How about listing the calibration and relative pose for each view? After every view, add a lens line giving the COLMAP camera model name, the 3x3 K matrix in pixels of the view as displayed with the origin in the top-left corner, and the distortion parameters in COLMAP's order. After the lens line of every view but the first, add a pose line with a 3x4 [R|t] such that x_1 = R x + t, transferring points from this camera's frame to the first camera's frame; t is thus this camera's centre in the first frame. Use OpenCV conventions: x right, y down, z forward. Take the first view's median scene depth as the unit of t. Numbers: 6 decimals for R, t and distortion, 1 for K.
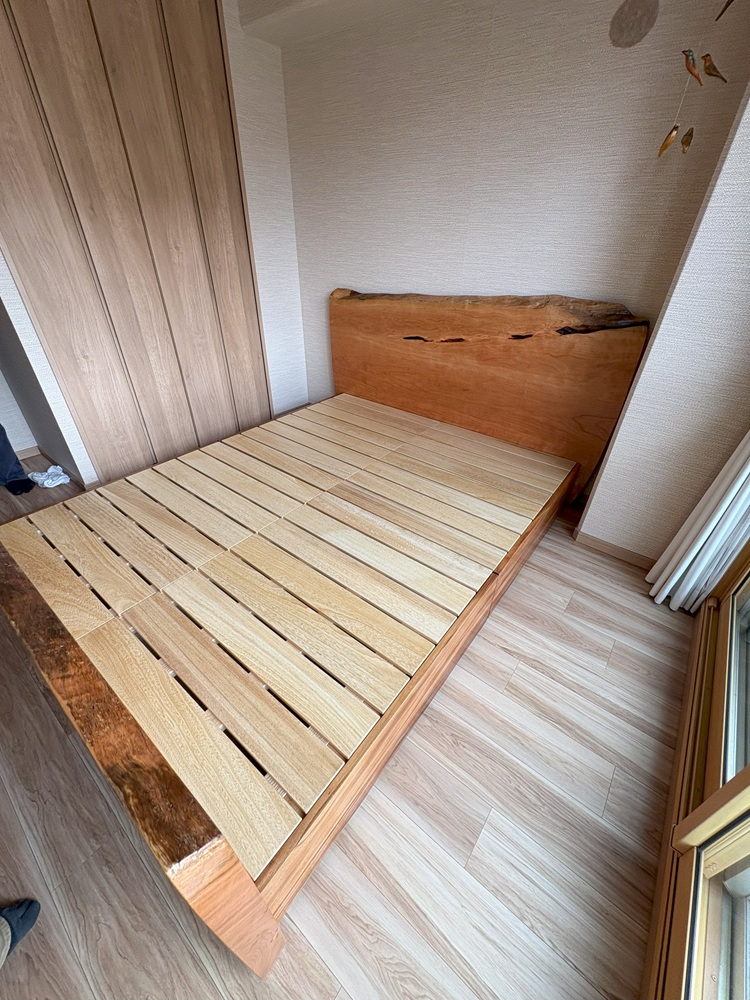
lens RADIAL K [[399.0, 0, 374.5], [0, 399.0, 497.7], [0, 0, 1]] dist [-0.000984, -0.000048]
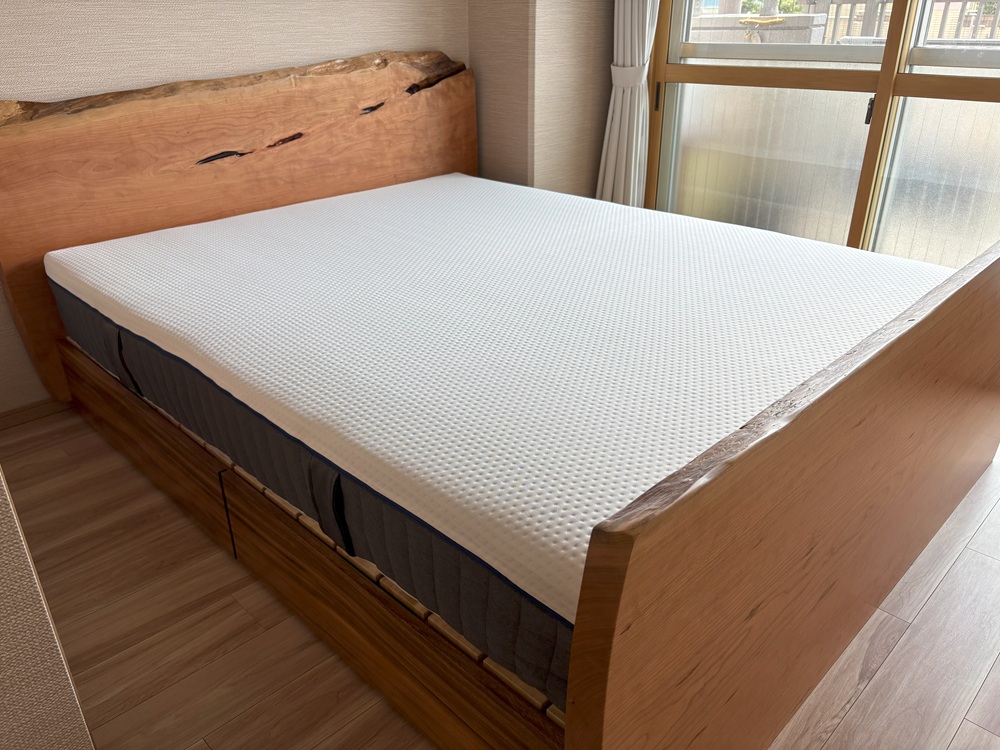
lens RADIAL K [[759.5, 0, 500.0], [0, 759.5, 375.0], [0, 0, 1]] dist [0.031690, -0.046969]
pose [[0.116631, -0.442875, 0.888965, -0.981130], [0.559925, 0.768589, 0.309443, -0.294423], [-0.820293, 0.461664, 0.337618, 0.496908]]
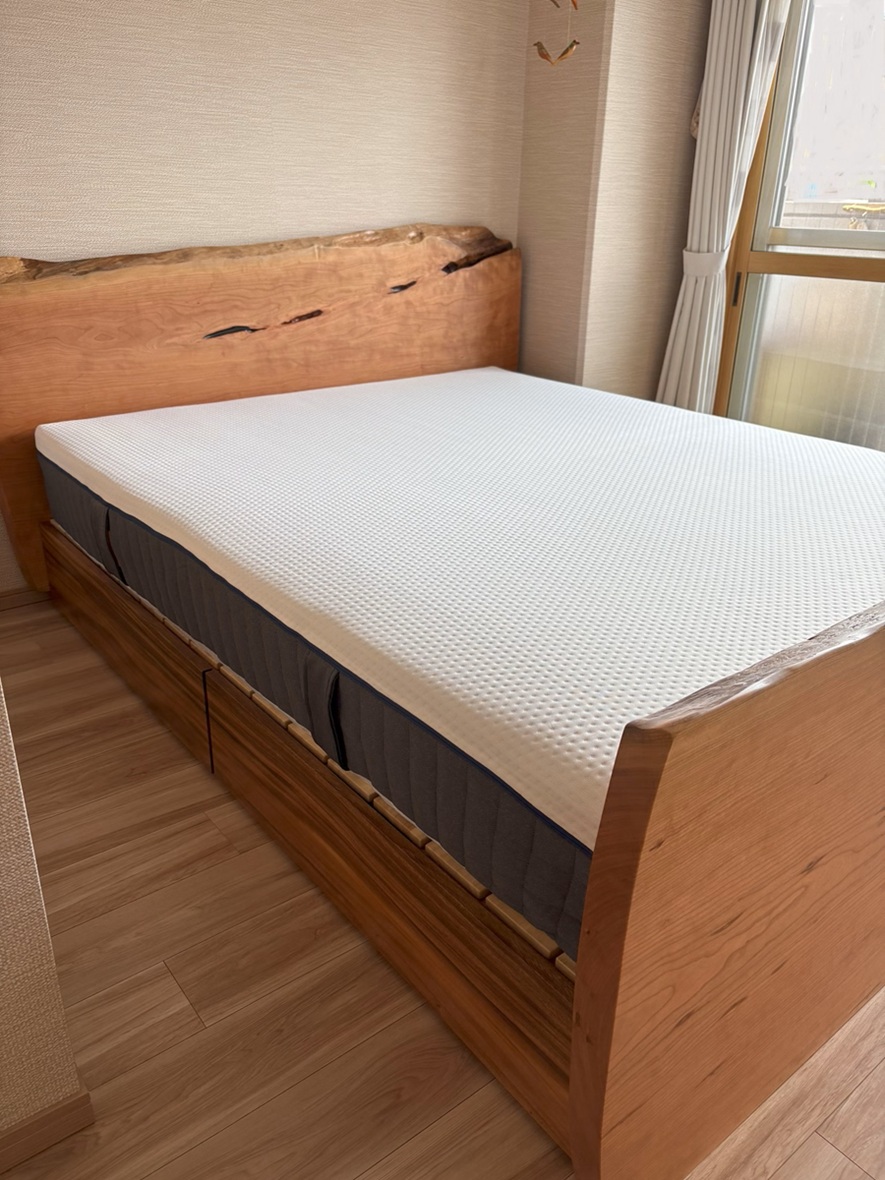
lens RADIAL K [[898.2, 0, 439.7], [0, 898.2, 589.8], [0, 0, 1]] dist [0.002514, -0.001691]
pose [[0.233008, -0.401886, 0.885548, -1.006179], [0.528014, 0.816978, 0.231835, -0.276055], [-0.816645, 0.413562, 0.402564, 0.505706]]
